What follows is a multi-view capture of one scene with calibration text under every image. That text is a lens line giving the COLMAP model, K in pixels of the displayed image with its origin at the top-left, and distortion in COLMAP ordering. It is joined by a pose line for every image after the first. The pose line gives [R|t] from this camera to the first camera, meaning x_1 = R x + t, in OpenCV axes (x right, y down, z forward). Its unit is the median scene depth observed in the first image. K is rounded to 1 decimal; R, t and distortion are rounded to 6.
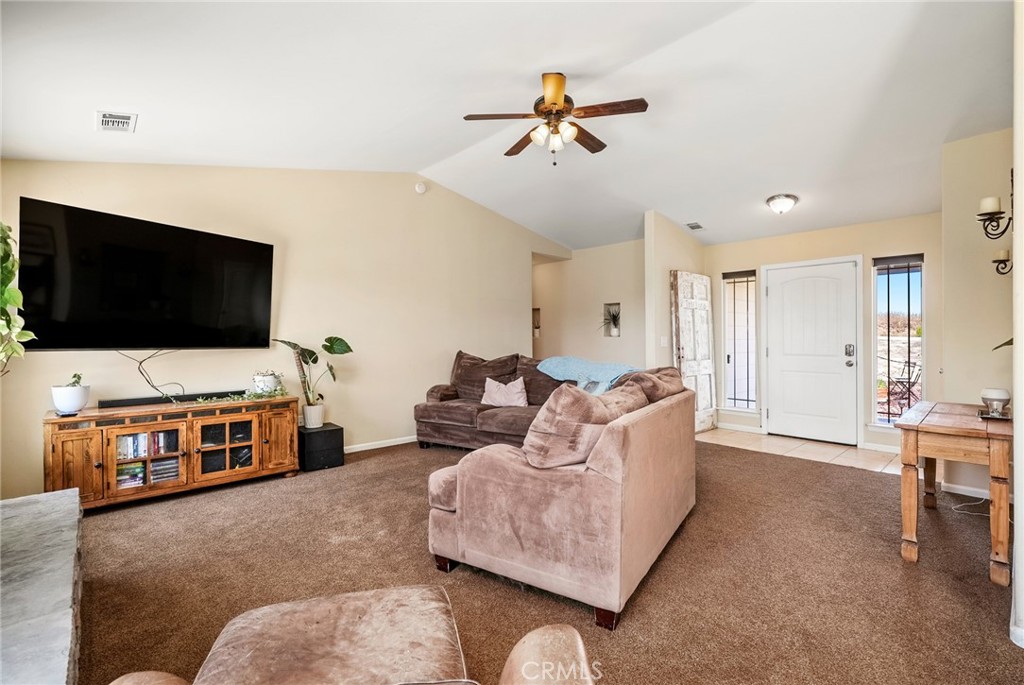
lens RADIAL K [[461.7, 0, 512.0], [0, 461.7, 342.5], [0, 0, 1]] dist [-0.002952, 0.000328]
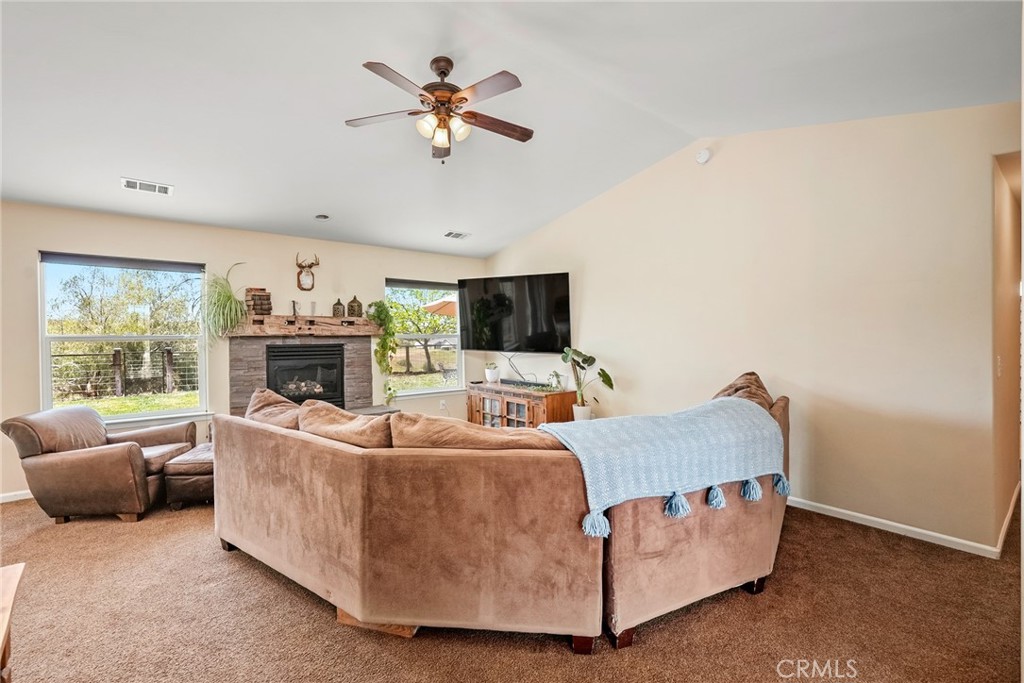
lens RADIAL K [[461.7, 0, 512.0], [0, 461.7, 341.5], [0, 0, 1]] dist [-0.002952, 0.000328]
pose [[-0.080569, 0.023367, -0.996475, 0.888828], [-0.002805, 0.999716, 0.023669, -0.062012], [0.996745, 0.004703, -0.080481, 1.123188]]
